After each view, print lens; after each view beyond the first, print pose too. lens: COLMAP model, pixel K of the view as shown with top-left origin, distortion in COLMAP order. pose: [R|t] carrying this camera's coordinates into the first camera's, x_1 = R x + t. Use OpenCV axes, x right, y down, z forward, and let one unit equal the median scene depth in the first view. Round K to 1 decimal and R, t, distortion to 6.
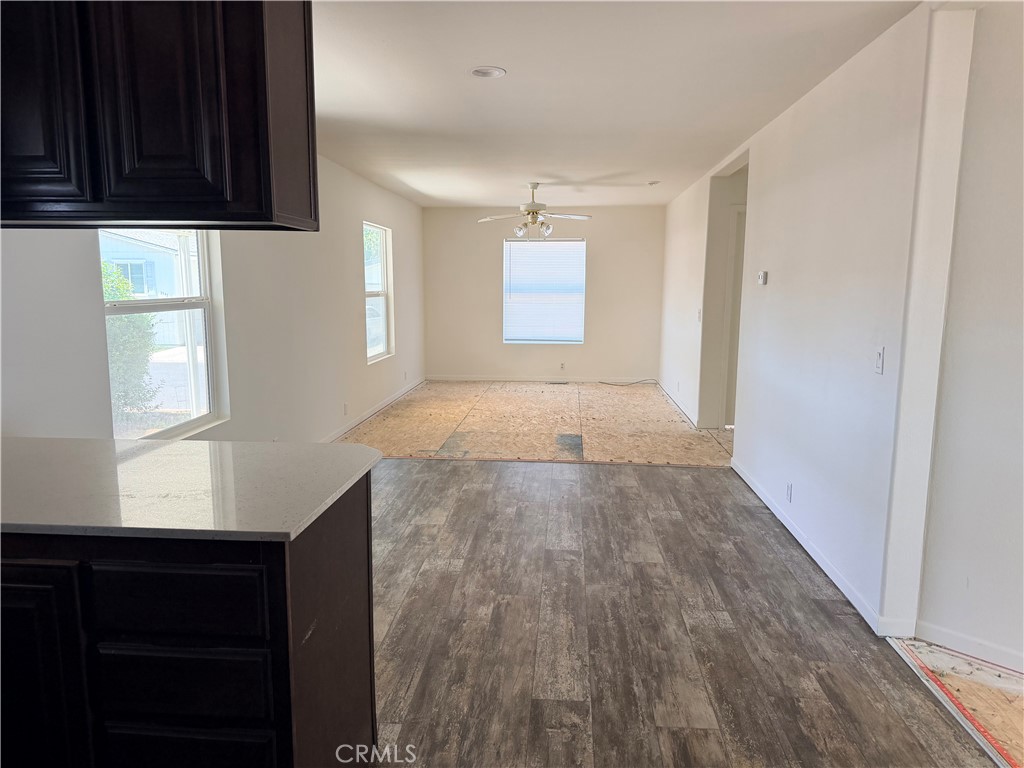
lens RADIAL K [[721.7, 0, 508.9], [0, 721.7, 369.6], [0, 0, 1]] dist [0.046002, -0.065511]
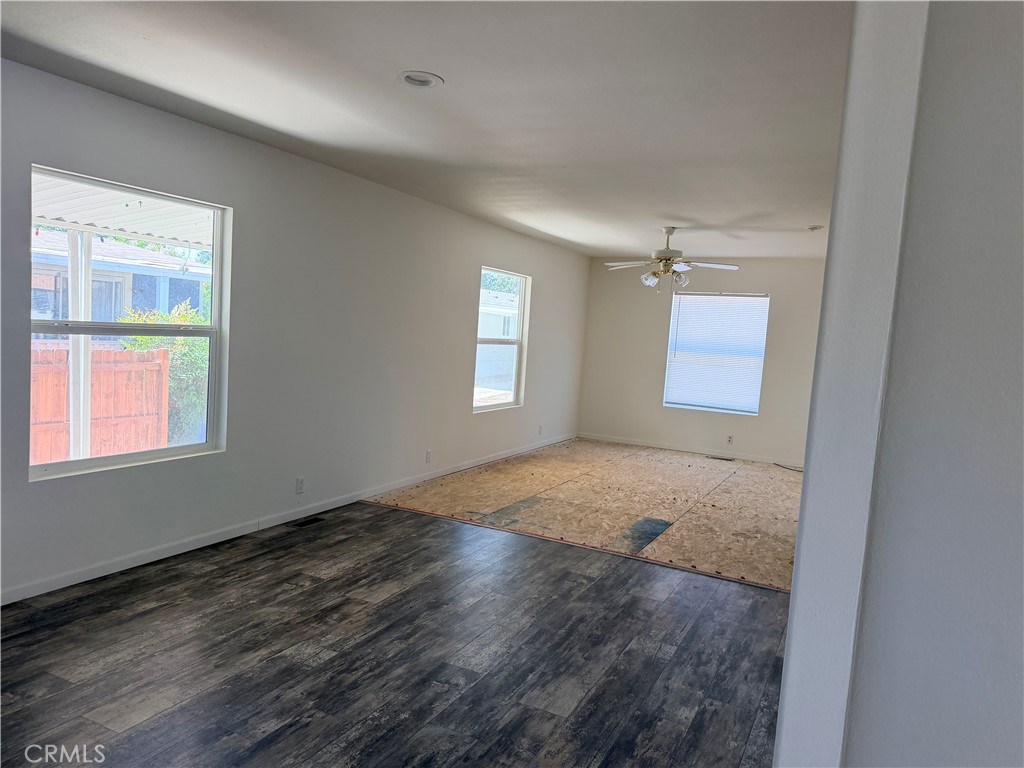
lens RADIAL K [[721.7, 0, 501.1], [0, 721.7, 364.1], [0, 0, 1]] dist [0.046002, -0.065511]
pose [[0.927513, 0.073763, -0.366441, 0.184150], [-0.104083, 0.992529, -0.063657, -0.014653], [0.359007, 0.097183, 0.928261, 0.124421]]
